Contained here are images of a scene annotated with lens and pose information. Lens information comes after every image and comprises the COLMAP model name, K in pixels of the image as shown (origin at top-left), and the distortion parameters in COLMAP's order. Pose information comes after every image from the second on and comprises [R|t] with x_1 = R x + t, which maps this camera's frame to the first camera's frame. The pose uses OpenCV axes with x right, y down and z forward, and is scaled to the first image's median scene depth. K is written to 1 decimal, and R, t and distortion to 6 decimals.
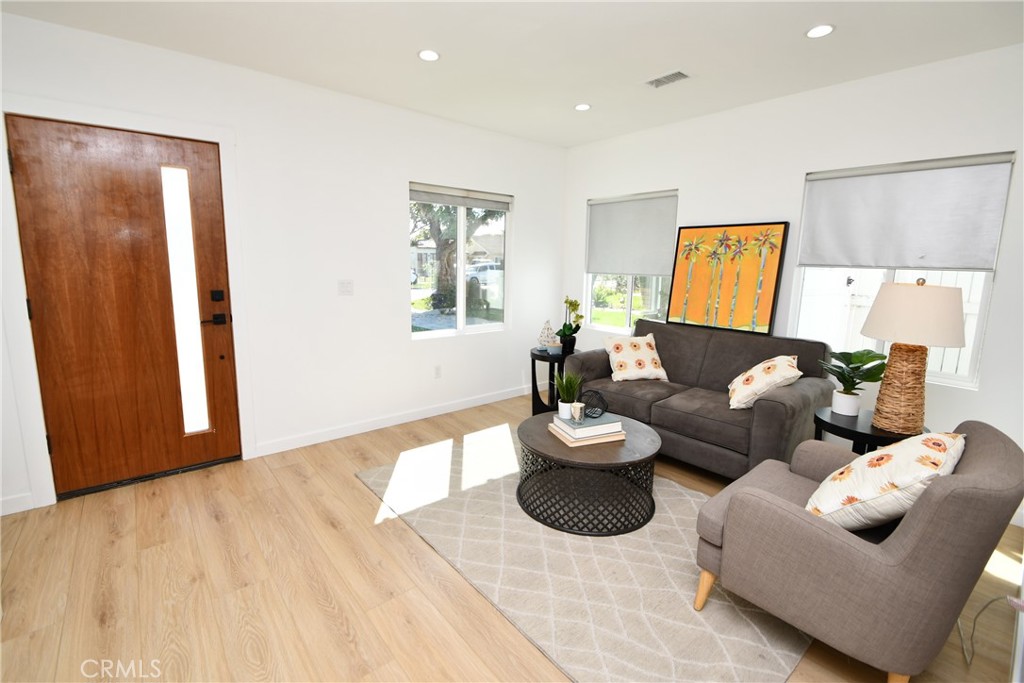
lens RADIAL K [[447.7, 0, 503.8], [0, 447.7, 334.0], [0, 0, 1]] dist [-0.000231, -0.004354]
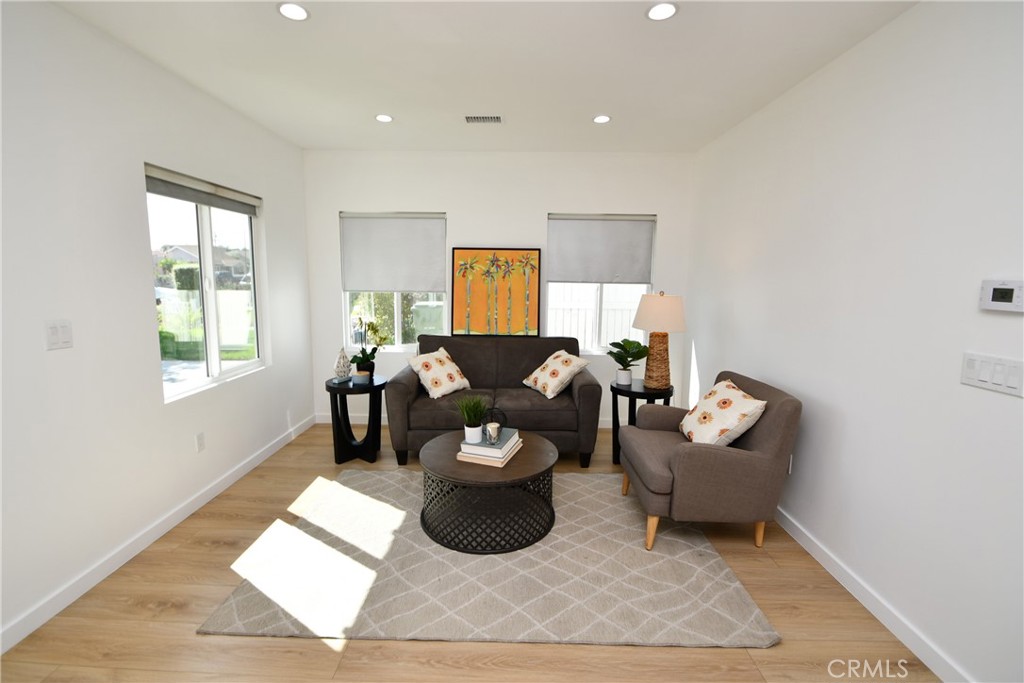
lens RADIAL K [[447.7, 0, 506.7], [0, 447.7, 333.8], [0, 0, 1]] dist [-0.000231, -0.004354]
pose [[0.655845, -0.105388, 0.747503, -0.393875], [0.119916, 0.992178, 0.034672, -0.056667], [-0.745311, 0.066898, 0.663353, 0.205897]]
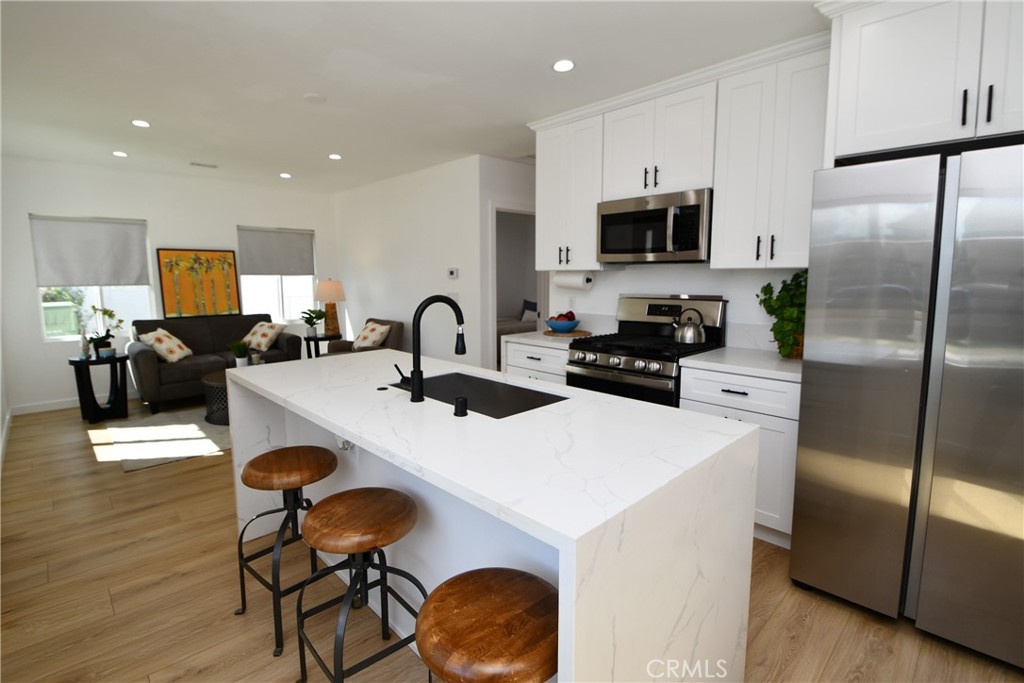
lens RADIAL K [[480.7, 0, 502.9], [0, 480.7, 337.6], [0, 0, 1]] dist [-0.008126, -0.003301]
pose [[-0.068398, -0.146274, 0.986877, -1.267530], [0.160170, 0.974752, 0.155578, -0.034378], [-0.984717, 0.168709, -0.043243, 0.072737]]
